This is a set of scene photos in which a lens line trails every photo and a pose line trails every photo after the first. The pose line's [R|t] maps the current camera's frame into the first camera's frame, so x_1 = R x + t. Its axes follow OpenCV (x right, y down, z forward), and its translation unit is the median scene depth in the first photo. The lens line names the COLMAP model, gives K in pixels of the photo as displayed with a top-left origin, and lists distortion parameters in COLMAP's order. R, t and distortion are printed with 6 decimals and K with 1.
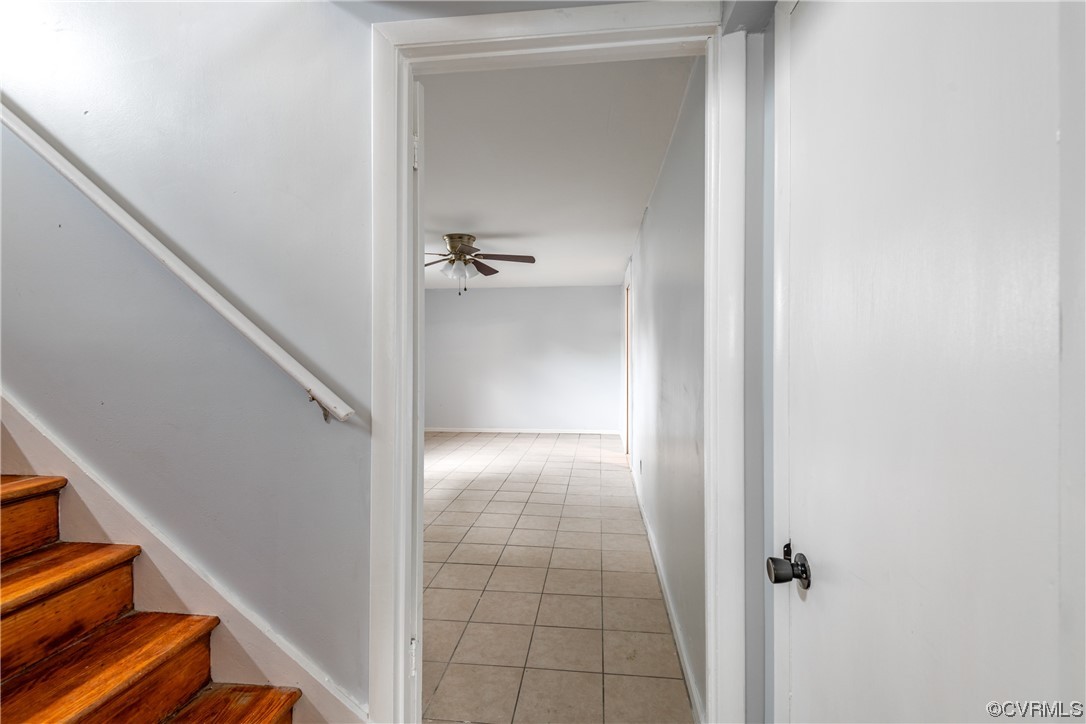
lens RADIAL K [[491.4, 0, 553.7], [0, 491.4, 357.9], [0, 0, 1]] dist [0.016683, -0.009303]
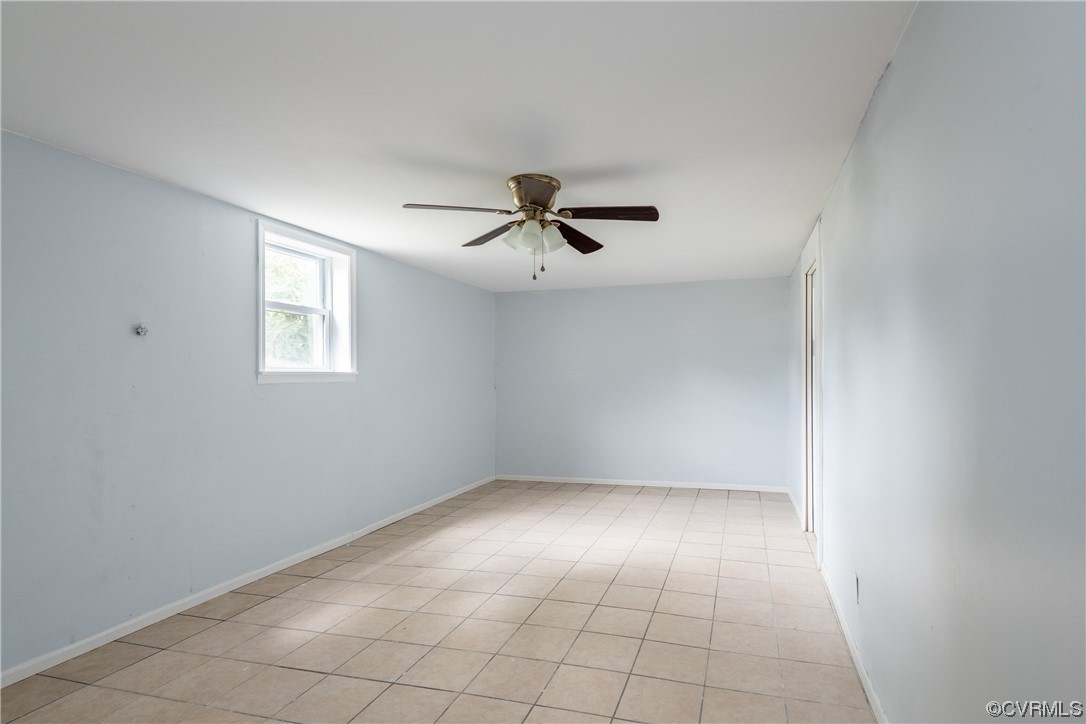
lens RADIAL K [[545.4, 0, 613.9], [0, 545.4, 389.4], [0, 0, 1]] dist [0.004091, 0.000206]
pose [[0.990040, 0.003618, -0.140741, -0.000631], [-0.001598, 0.999894, 0.014463, -0.003209], [0.140779, -0.014094, 0.989941, 0.355483]]
